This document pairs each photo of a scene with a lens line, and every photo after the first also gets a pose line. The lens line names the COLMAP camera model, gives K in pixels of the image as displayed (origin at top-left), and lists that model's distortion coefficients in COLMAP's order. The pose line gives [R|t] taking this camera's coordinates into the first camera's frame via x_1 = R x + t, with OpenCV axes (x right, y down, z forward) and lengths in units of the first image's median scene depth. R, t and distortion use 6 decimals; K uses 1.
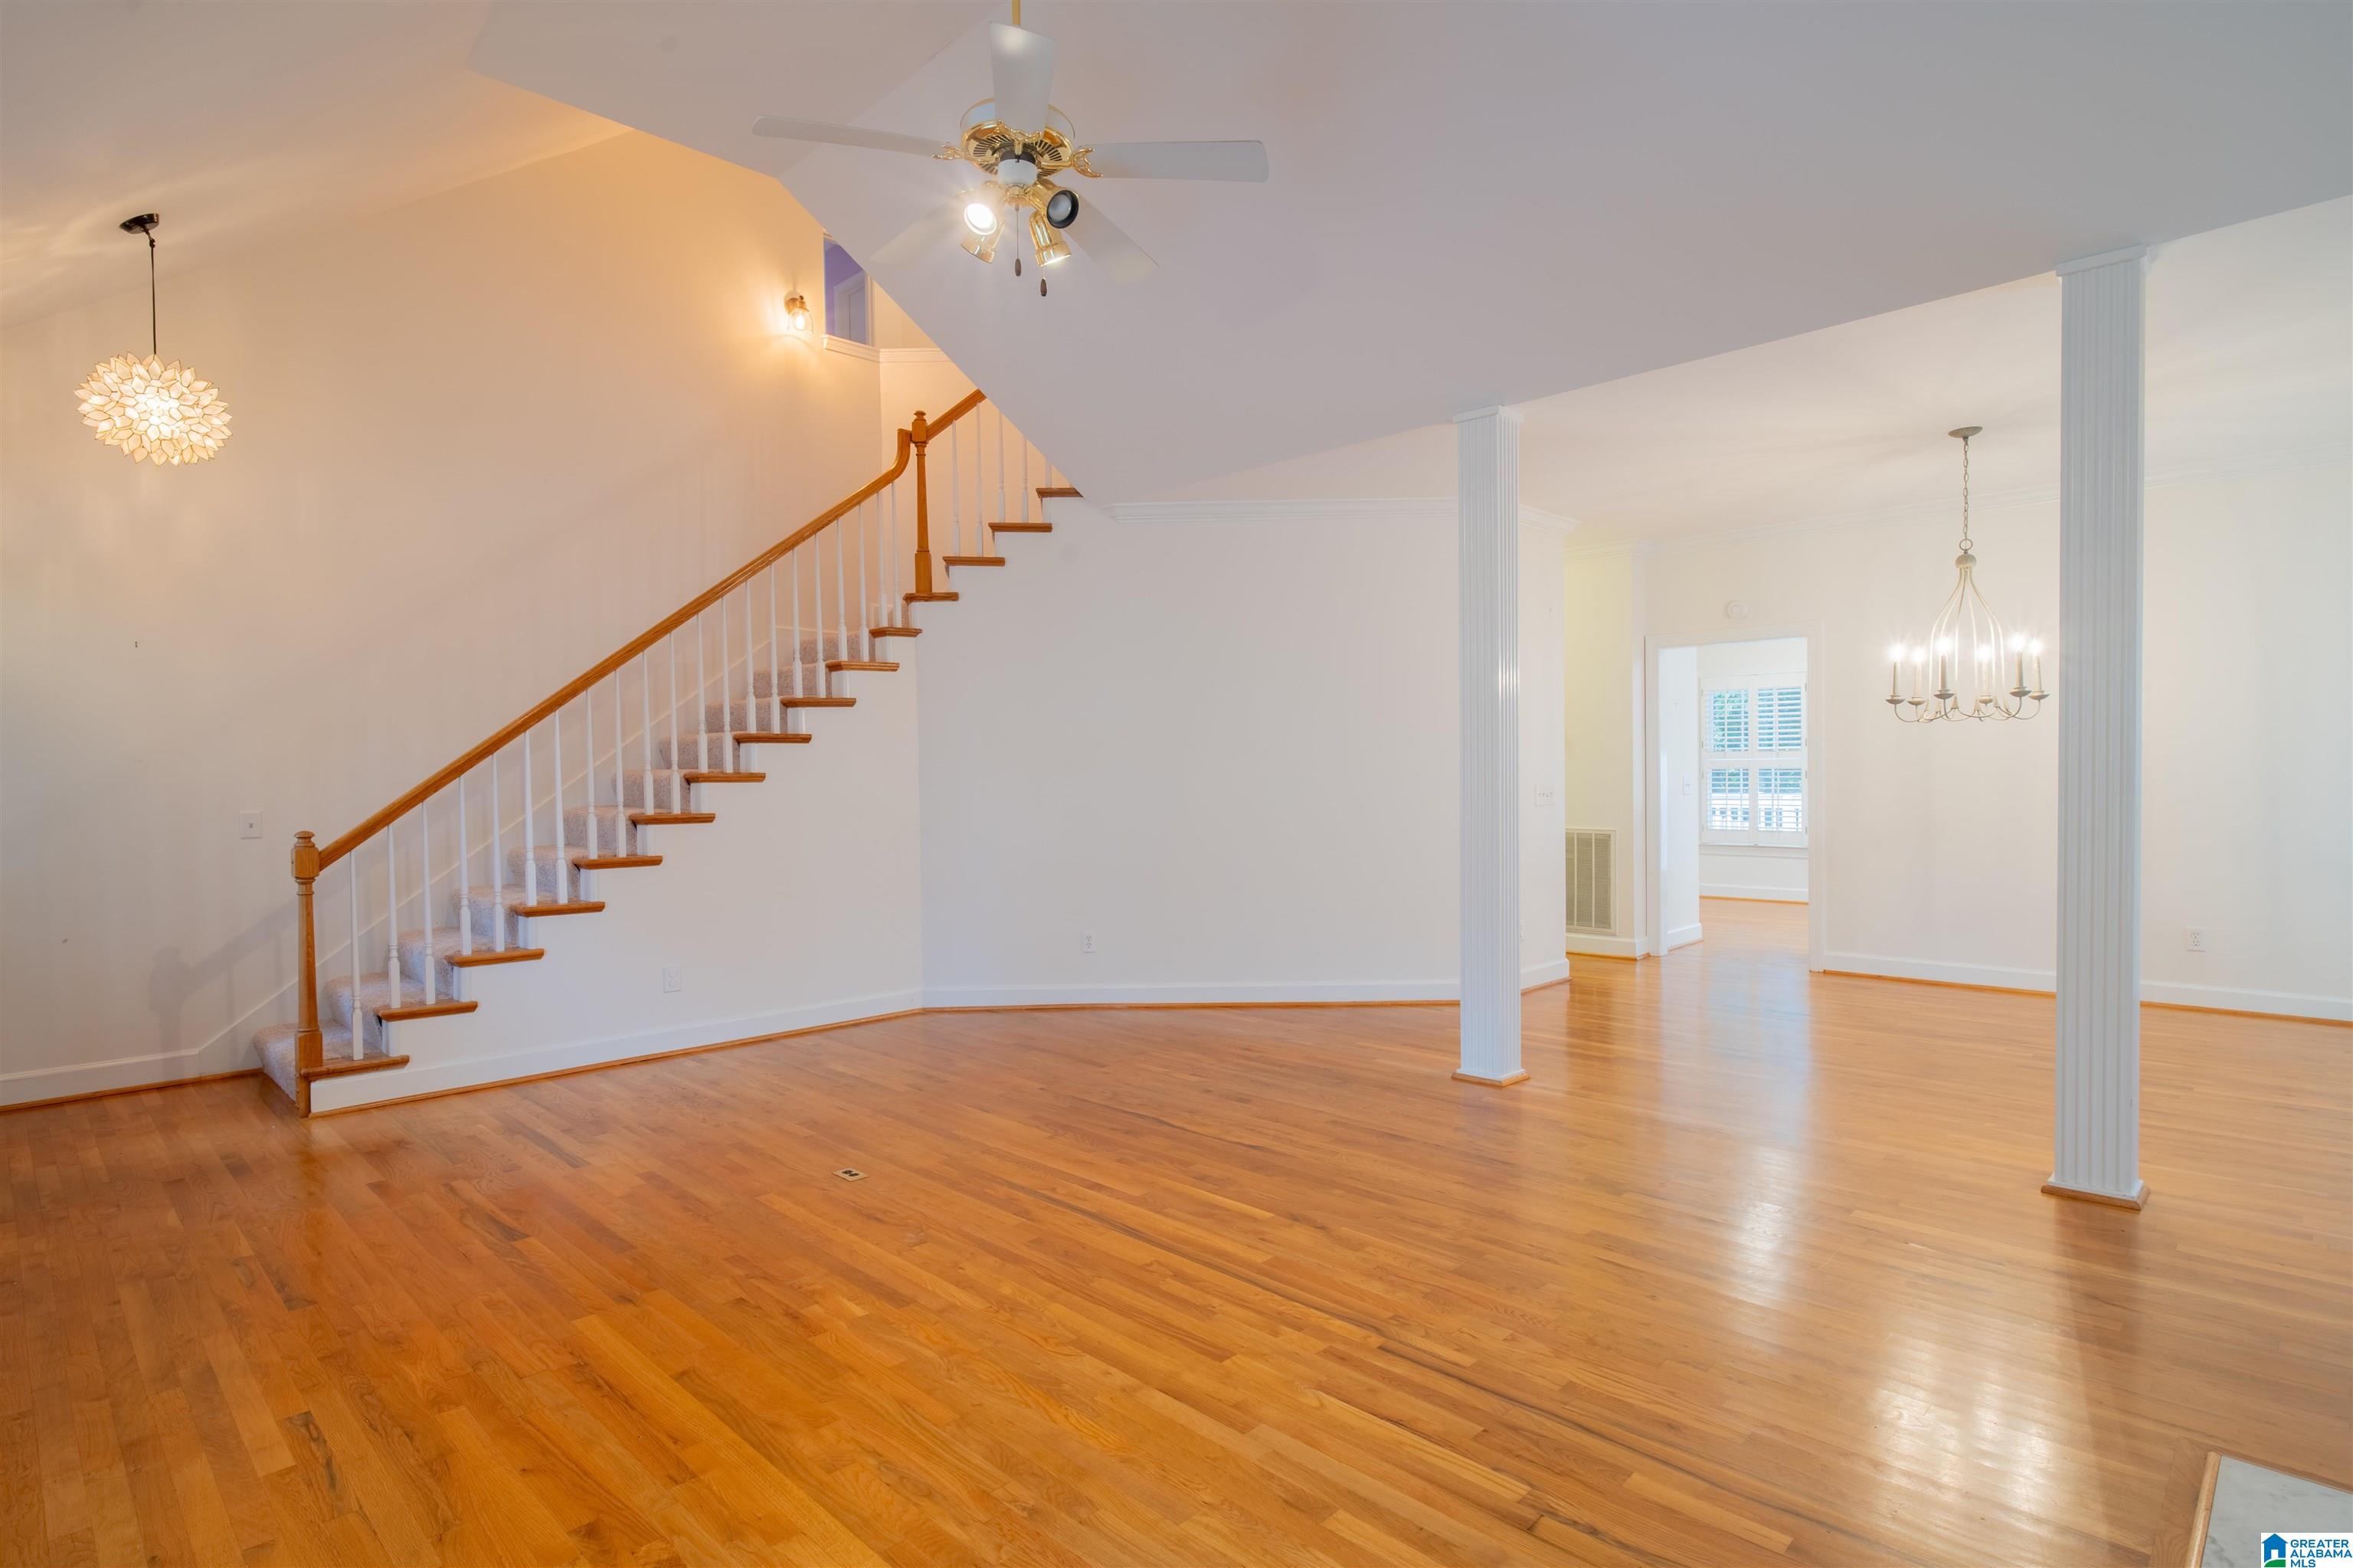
lens RADIAL K [[1201.1, 0, 1136.4], [0, 1201.1, 821.0], [0, 0, 1]] dist [-0.004528, -0.000972]
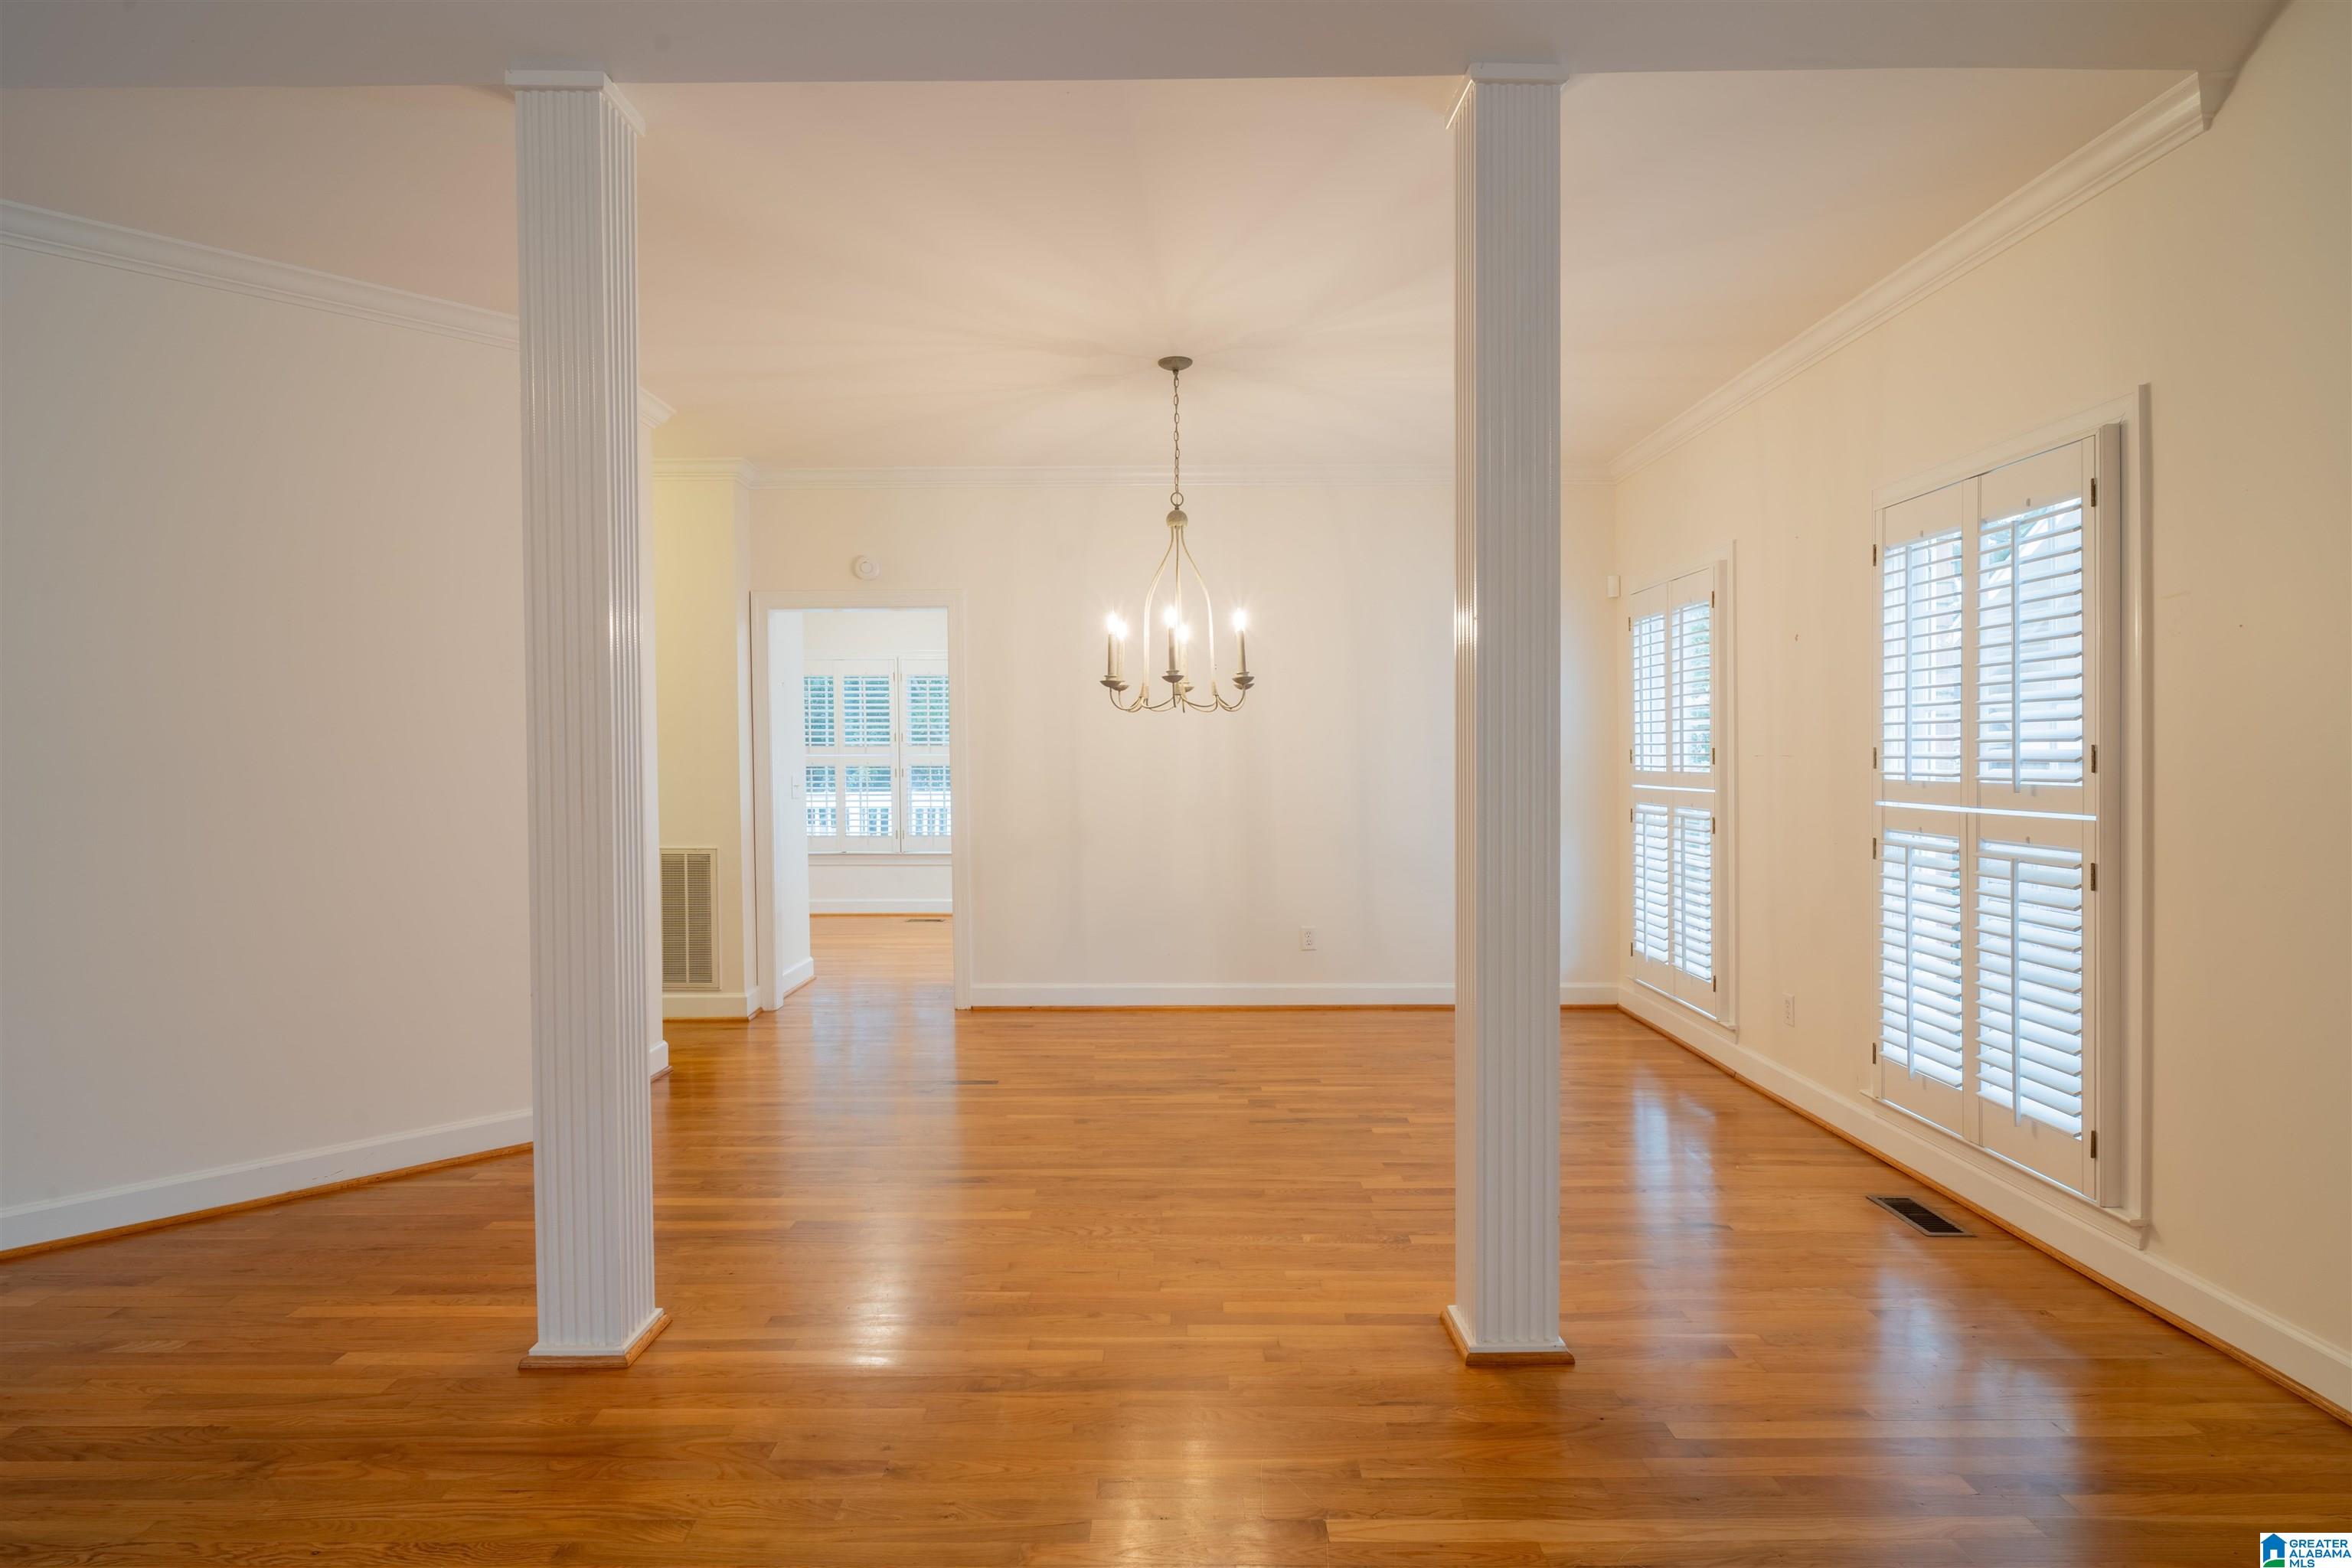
lens RADIAL K [[1227.7, 0, 1188.2], [0, 1227.7, 785.6], [0, 0, 1]] dist [-0.003068, 0.000330]
pose [[0.689763, -0.006154, 0.724009, 0.080325], [0.025443, 0.999552, -0.015743, -0.018354], [-0.723588, 0.029280, 0.689611, 0.414532]]
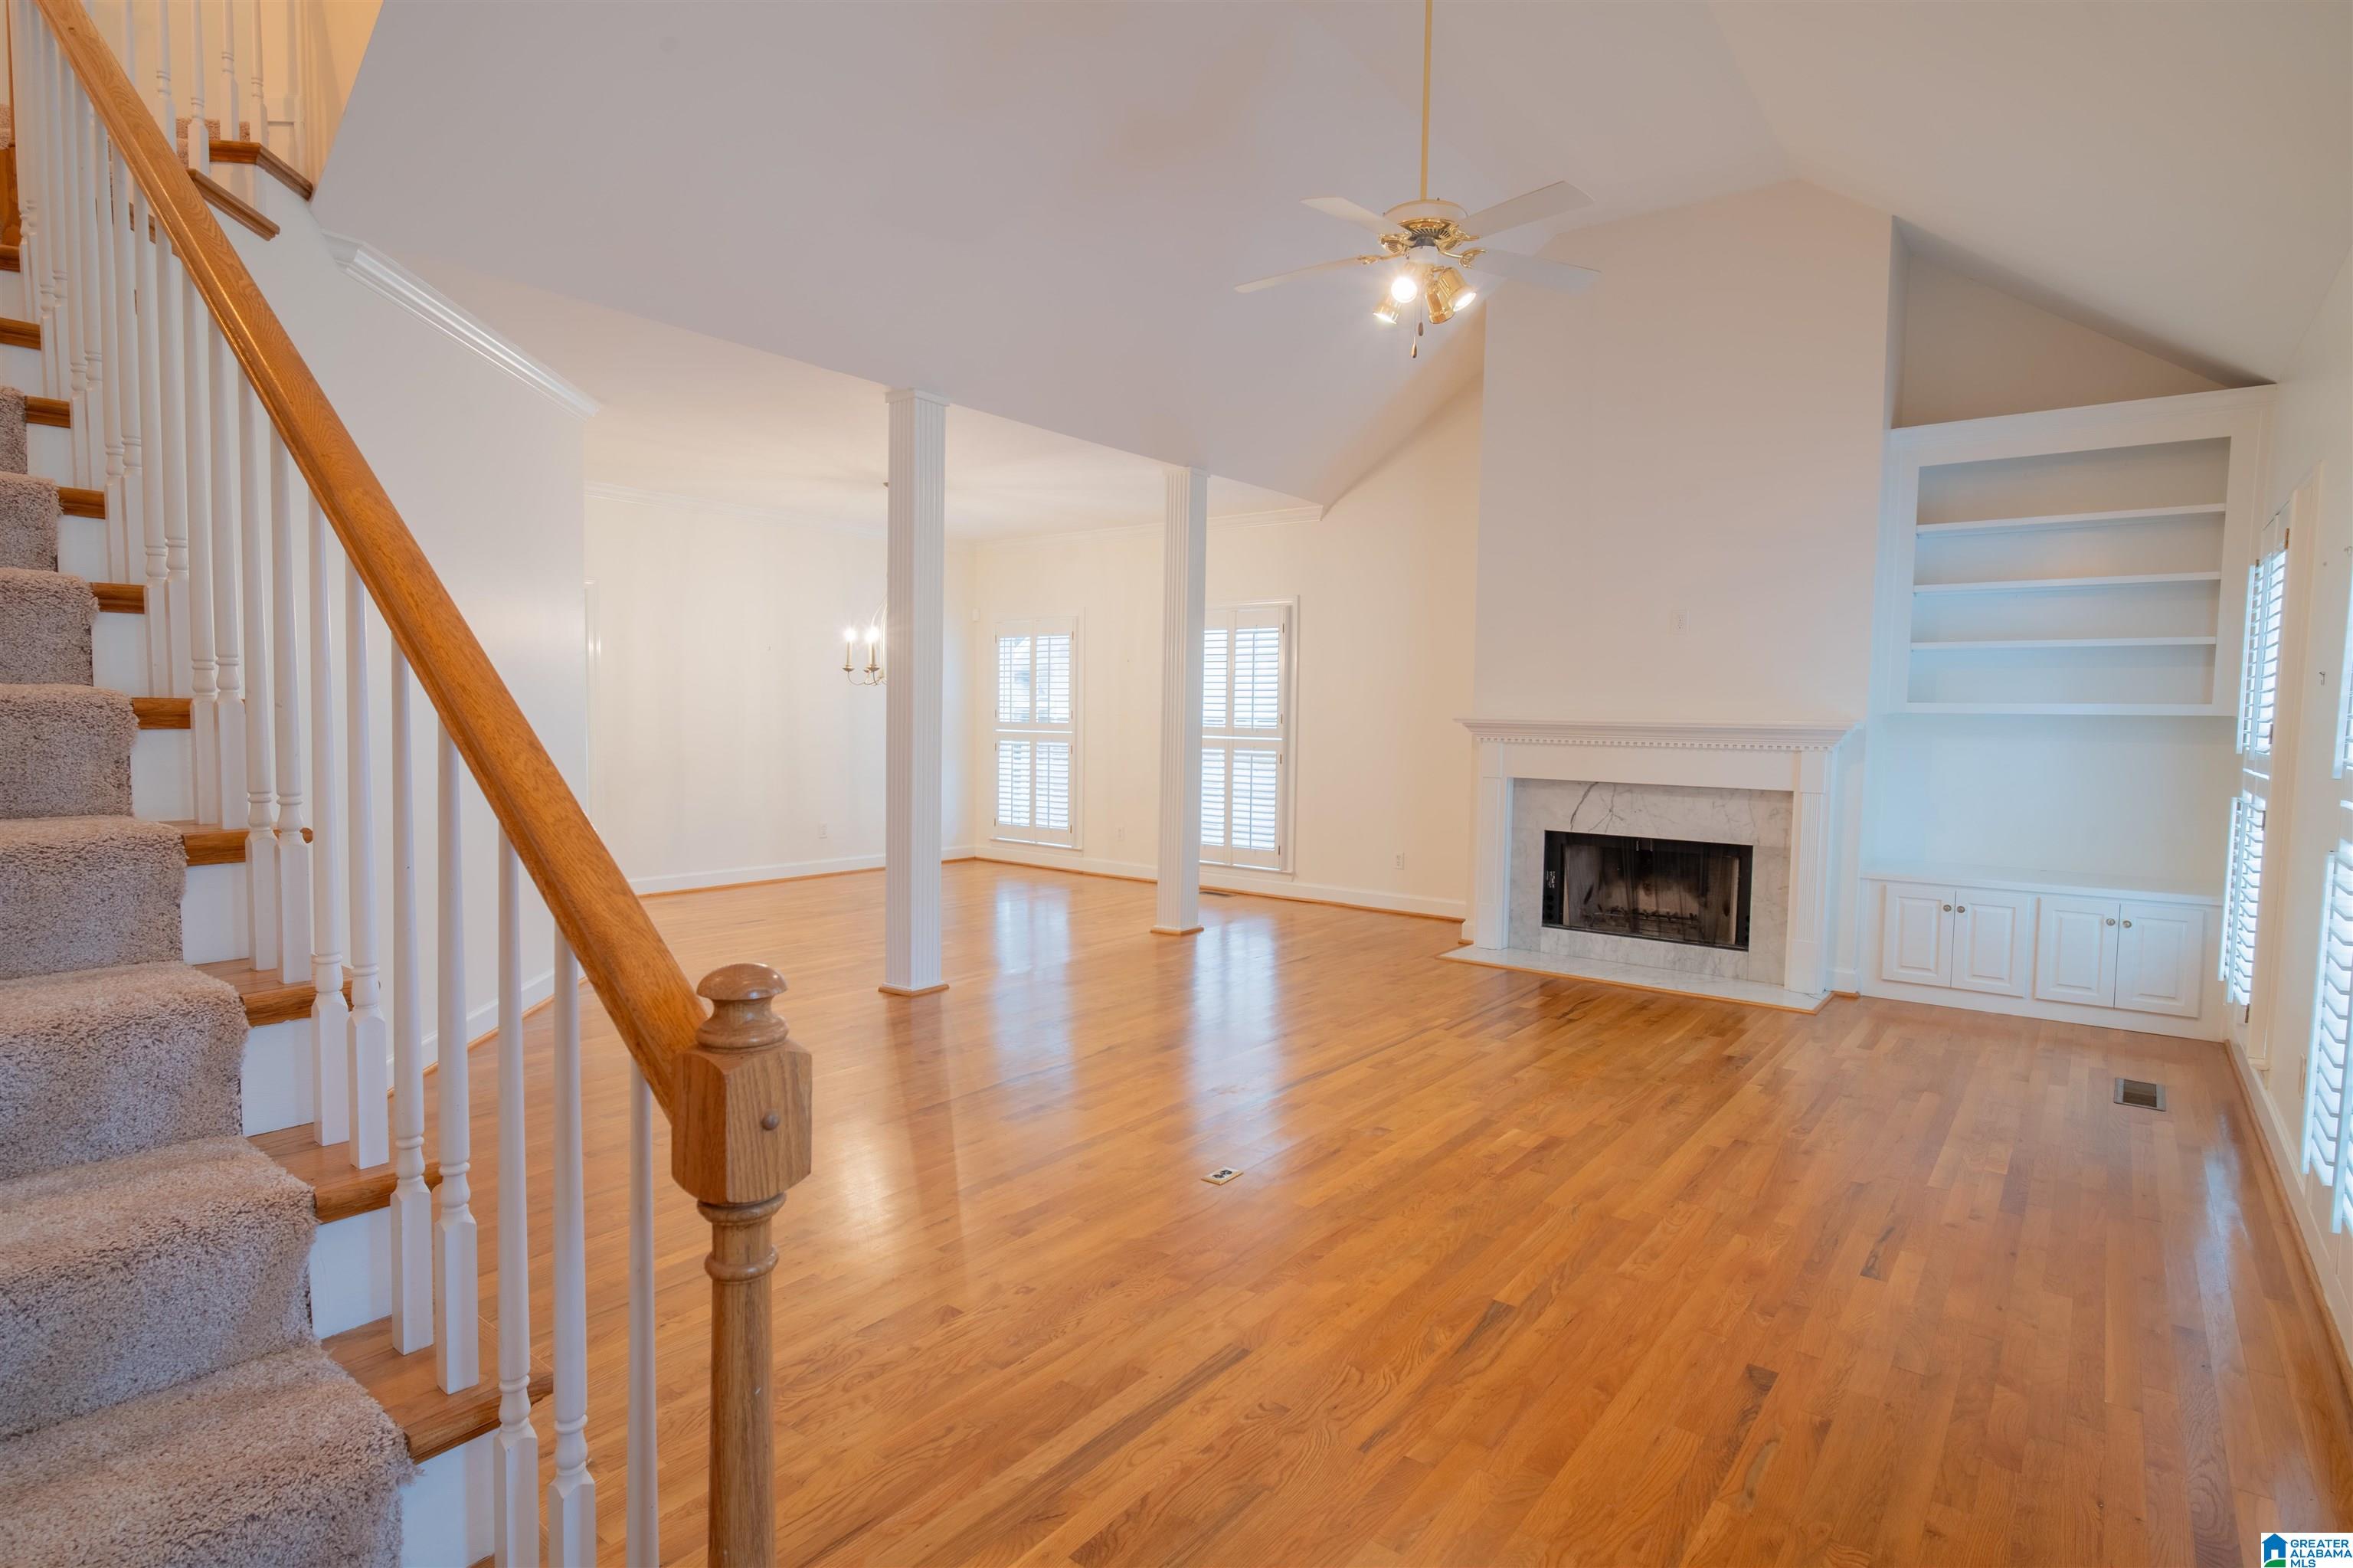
lens RADIAL K [[1190.0, 0, 1173.0], [0, 1190.0, 874.6], [0, 0, 1]] dist [-0.003861, -0.000527]
pose [[-0.131556, -0.123113, 0.983634, -0.813610], [0.033518, 0.991138, 0.128535, -0.032133], [-0.990742, 0.049879, -0.126264, 0.859781]]
